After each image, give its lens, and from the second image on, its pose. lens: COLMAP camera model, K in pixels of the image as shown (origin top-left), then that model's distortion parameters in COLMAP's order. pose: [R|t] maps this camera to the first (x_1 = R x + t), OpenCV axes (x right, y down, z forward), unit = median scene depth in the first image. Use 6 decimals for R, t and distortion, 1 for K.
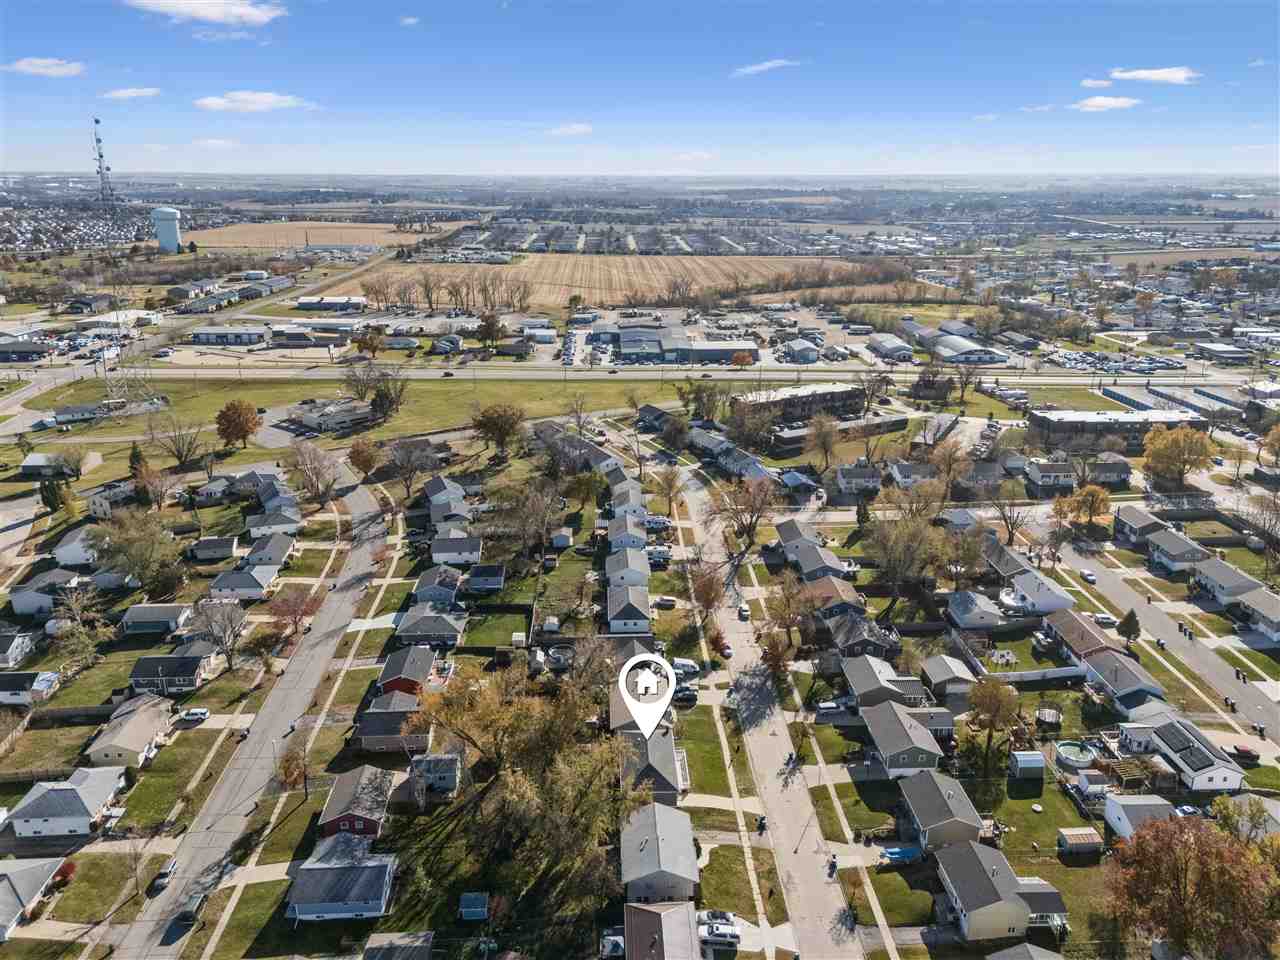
lens RADIAL K [[953.3, 0, 641.8], [0, 953.3, 474.7], [0, 0, 1]] dist [0.091736, -0.091551]
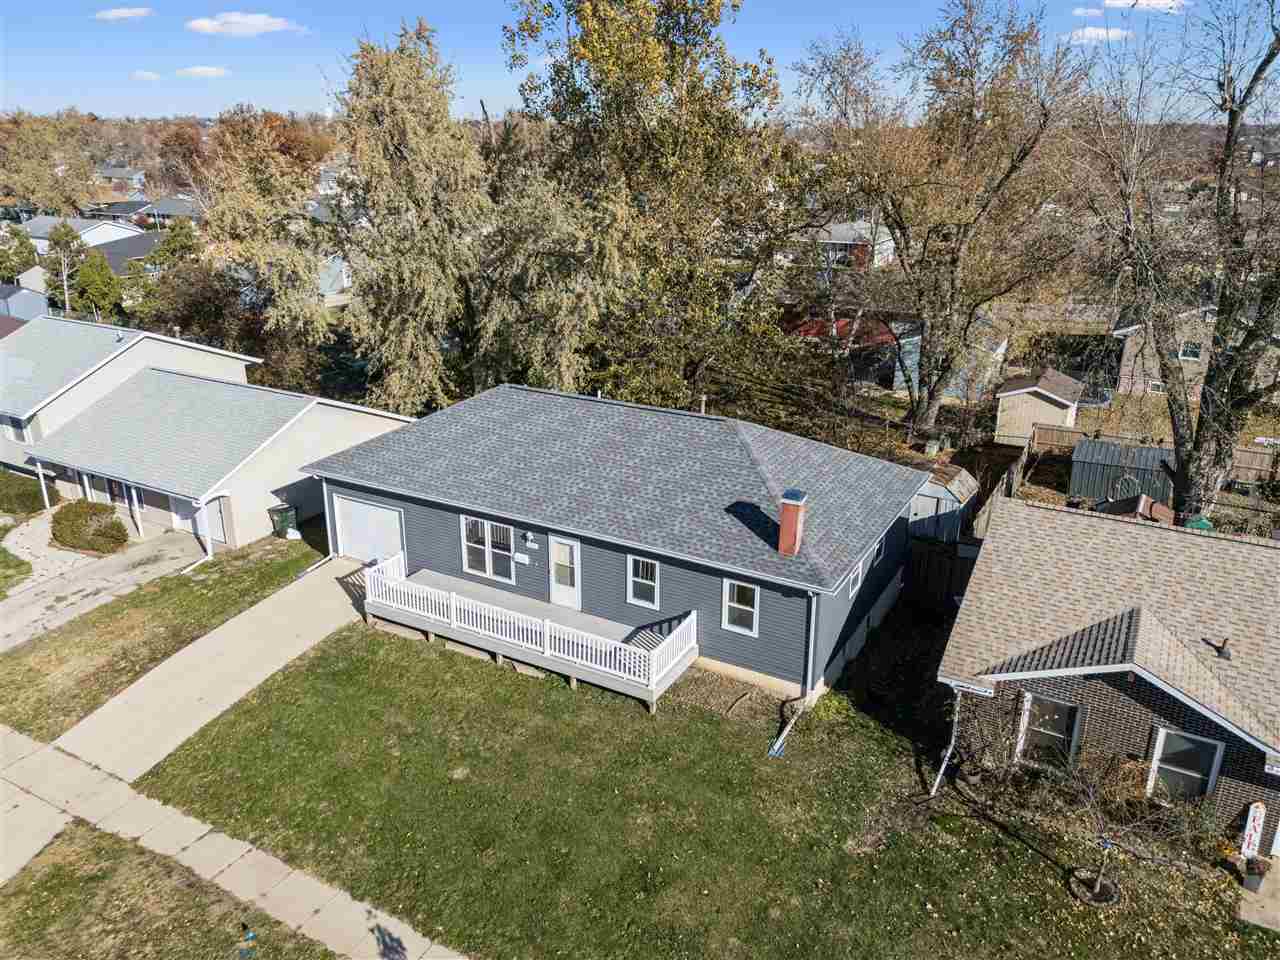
lens RADIAL K [[936.4, 0, 636.1], [0, 936.4, 463.6], [0, 0, 1]] dist [0.091276, -0.090793]
pose [[-0.531105, 0.274234, -0.801700, 0.118591], [-0.255913, 0.850070, 0.460316, 0.163451], [0.807735, 0.449641, -0.381297, 0.840876]]
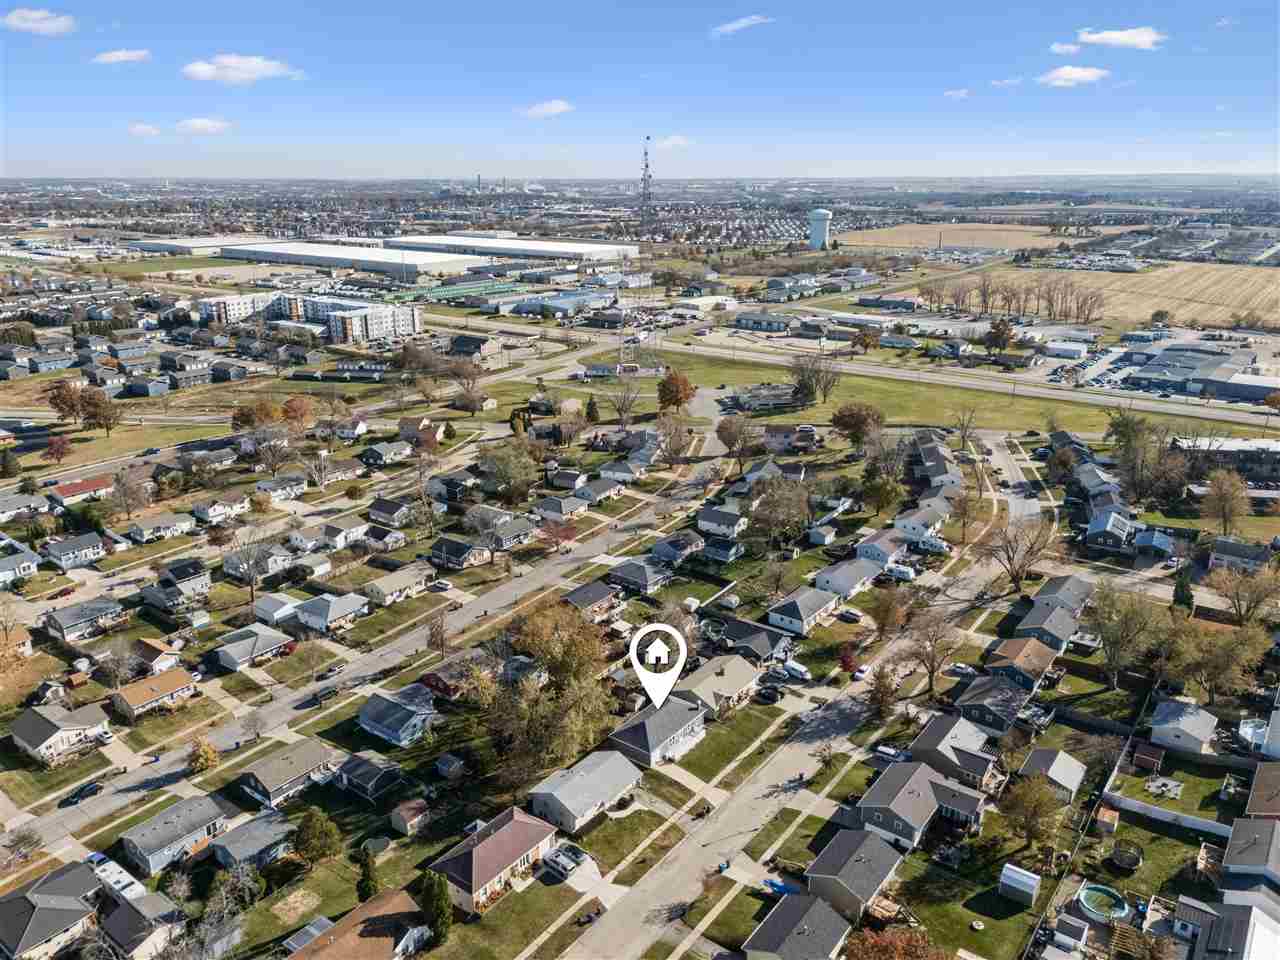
lens RADIAL K [[953.3, 0, 641.8], [0, 953.3, 474.7], [0, 0, 1]] dist [0.091736, -0.091551]
pose [[0.774552, 0.184481, -0.605010, 0.461952], [-0.185695, 0.980693, 0.061303, -0.029377], [0.604638, 0.064865, 0.793855, 0.093310]]
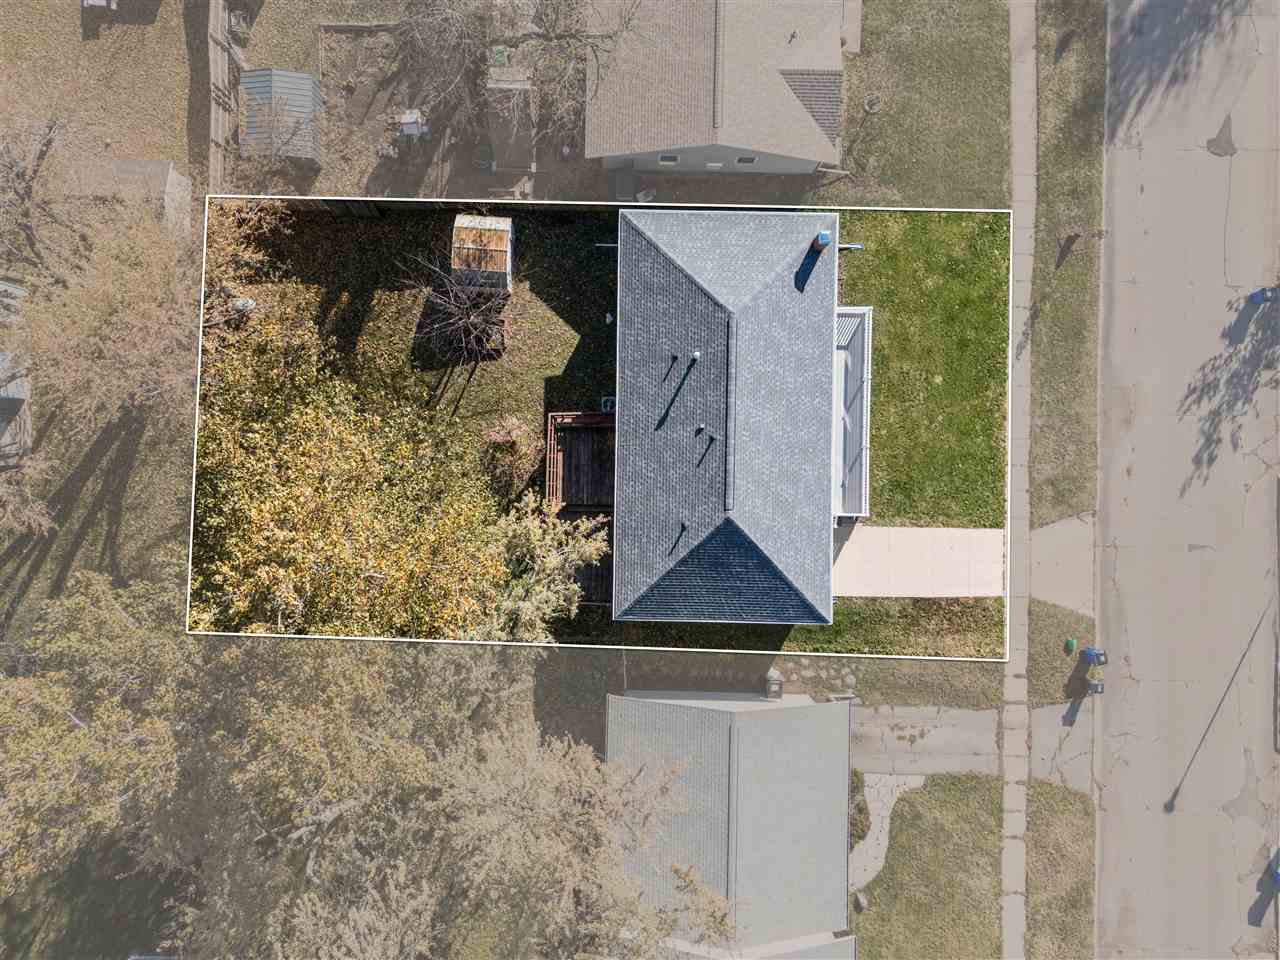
lens RADIAL K [[953.3, 0, 641.8], [0, 953.3, 474.7], [0, 0, 1]] dist [0.091736, -0.091551]
pose [[0.998321, 0.057685, 0.005347, -0.012656], [-0.022976, 0.309511, 0.950618, 0.045578], [0.053182, -0.949144, 0.310317, 0.708627]]
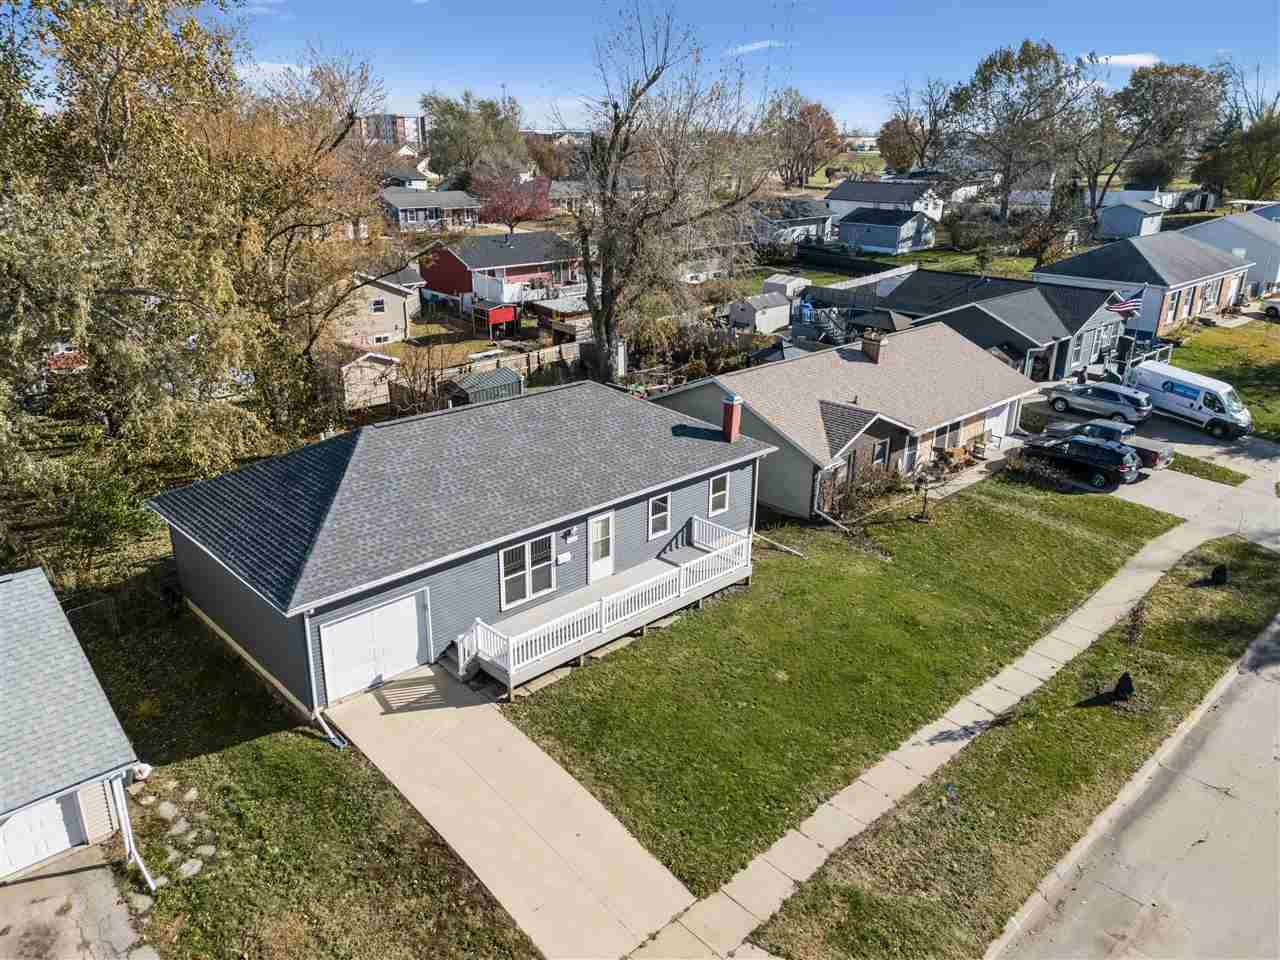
lens RADIAL K [[936.4, 0, 636.1], [0, 936.4, 463.6], [0, 0, 1]] dist [0.091276, -0.090793]
pose [[0.657544, 0.249360, -0.710954, 0.123488], [-0.230057, 0.965025, 0.125699, 0.207142], [0.717433, 0.080908, 0.691913, 0.698309]]
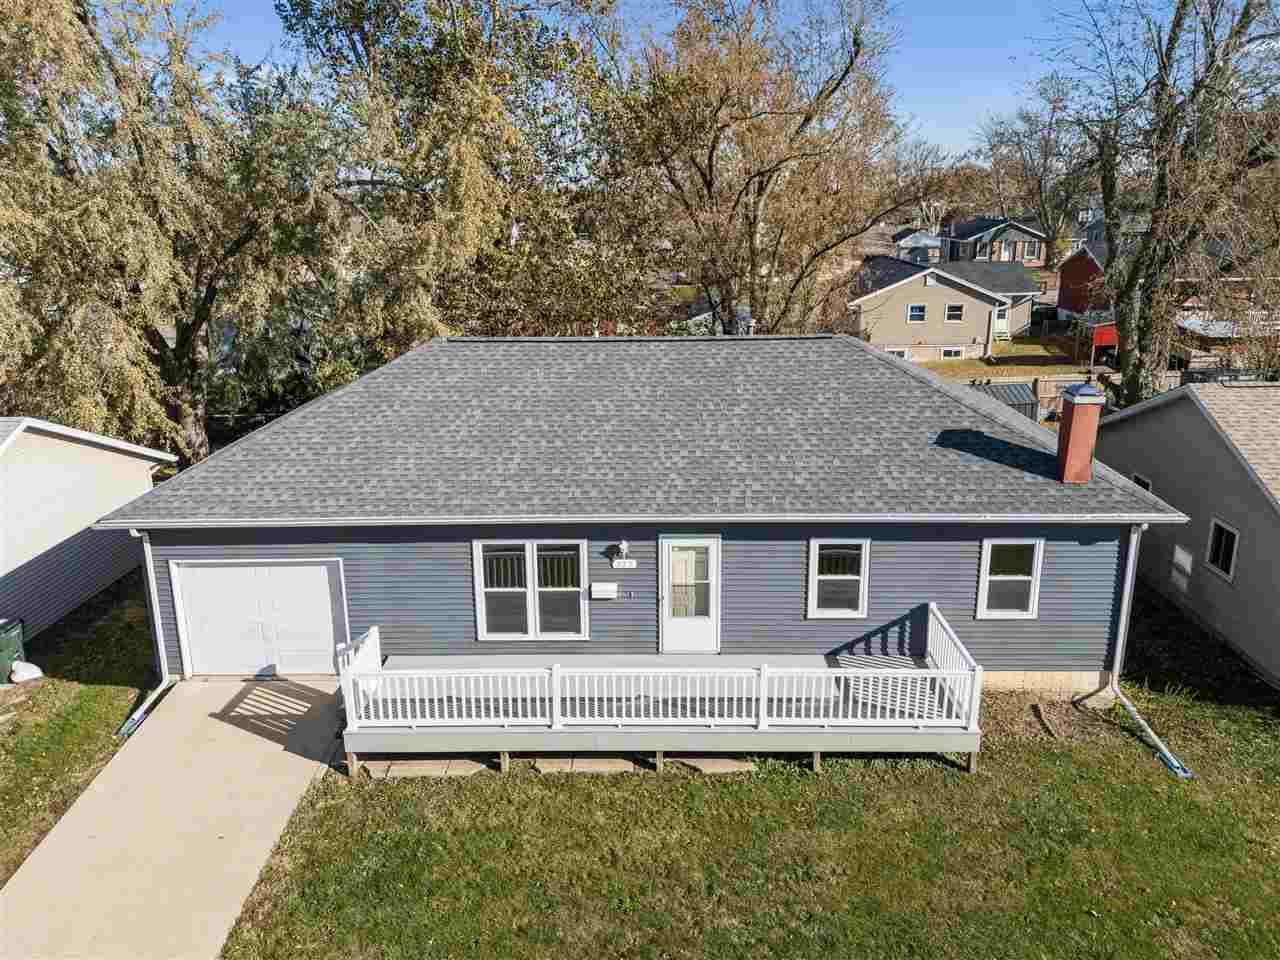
lens RADIAL K [[953.3, 0, 641.8], [0, 953.3, 474.7], [0, 0, 1]] dist [0.091736, -0.091551]
pose [[-0.065116, 0.273467, -0.959675, 0.099021], [-0.286936, 0.915968, 0.280482, 0.207113], [0.955734, 0.293629, 0.018823, 0.782609]]
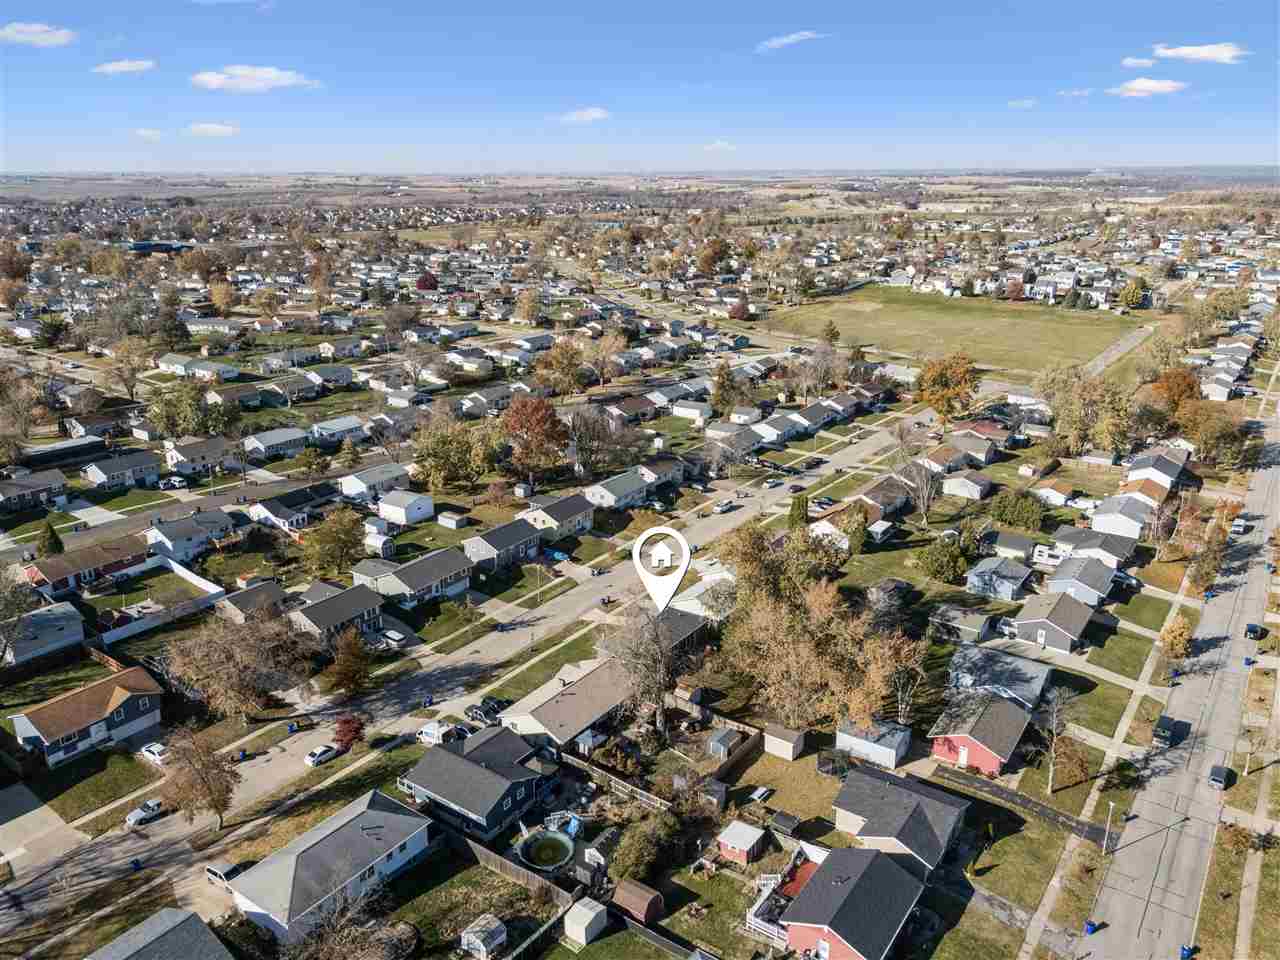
lens RADIAL K [[953.3, 0, 641.8], [0, 953.3, 474.7], [0, 0, 1]] dist [0.091736, -0.091551]
pose [[-0.787338, -0.179336, 0.589863, -0.380010], [0.193320, 0.836692, 0.512419, -0.223364], [-0.585429, 0.517479, -0.624090, 1.164233]]
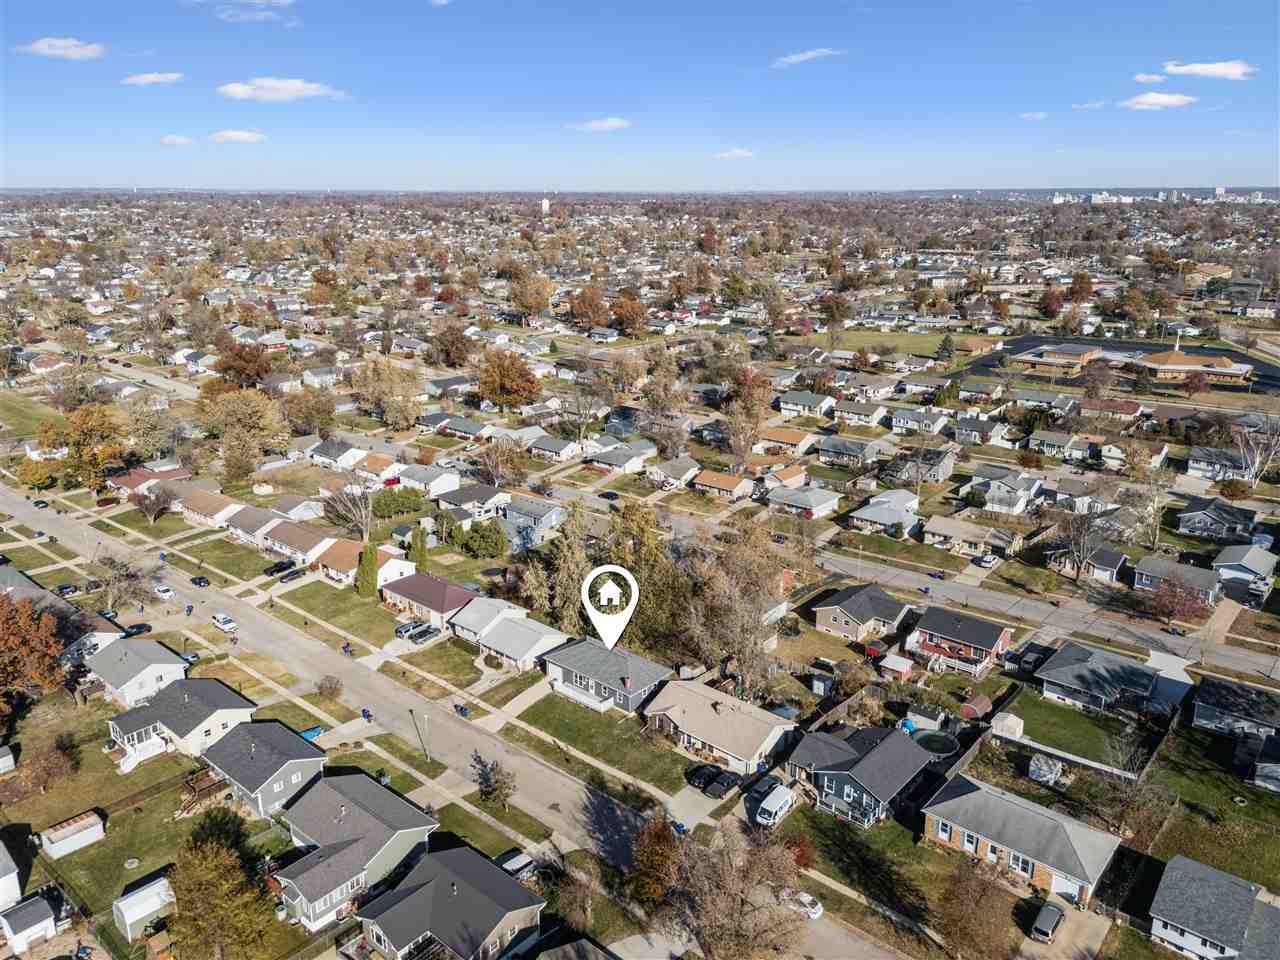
lens RADIAL K [[953.3, 0, 641.8], [0, 953.3, 474.7], [0, 0, 1]] dist [0.091736, -0.091551]
pose [[-0.687985, 0.209651, -0.694783, 0.429427], [-0.216455, 0.854510, 0.472186, -0.206237], [0.692693, 0.475246, -0.542510, 1.103242]]
